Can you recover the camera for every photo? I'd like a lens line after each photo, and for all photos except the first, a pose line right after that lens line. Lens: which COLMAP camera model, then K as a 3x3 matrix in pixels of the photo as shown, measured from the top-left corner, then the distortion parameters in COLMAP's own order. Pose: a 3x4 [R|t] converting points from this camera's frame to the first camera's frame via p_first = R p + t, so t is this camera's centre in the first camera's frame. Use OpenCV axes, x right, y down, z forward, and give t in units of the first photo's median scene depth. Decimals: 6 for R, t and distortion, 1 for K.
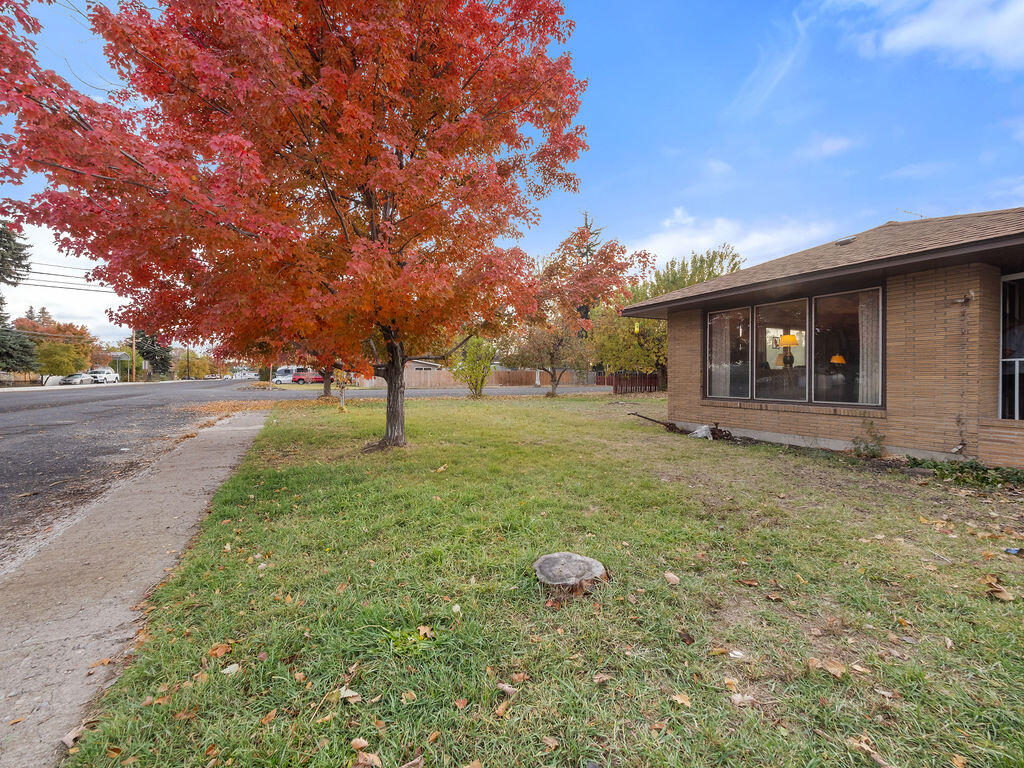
lens RADIAL K [[435.5, 0, 507.1], [0, 435.5, 374.9], [0, 0, 1]] dist [-0.008683, -0.000842]
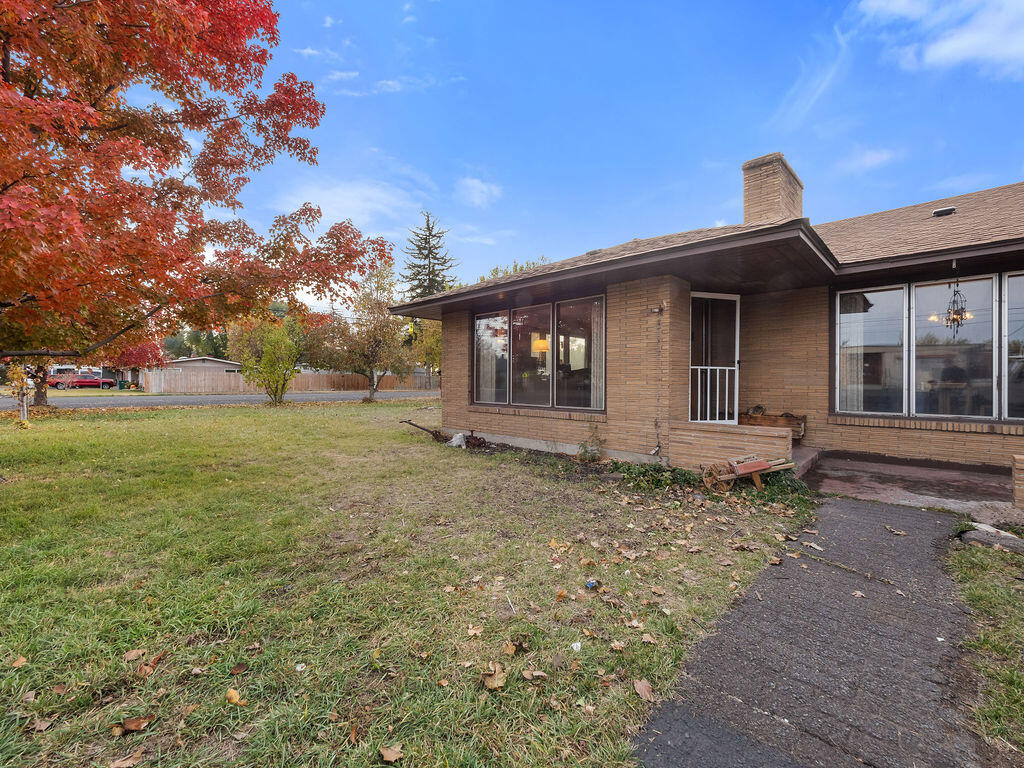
lens RADIAL K [[432.4, 0, 509.9], [0, 432.4, 381.6], [0, 0, 1]] dist [-0.009064, -0.000352]
pose [[0.945865, 0.001847, 0.324556, 0.278915], [-0.004000, 0.999974, 0.005966, -0.001782], [-0.324537, -0.006941, 0.945848, 0.088099]]
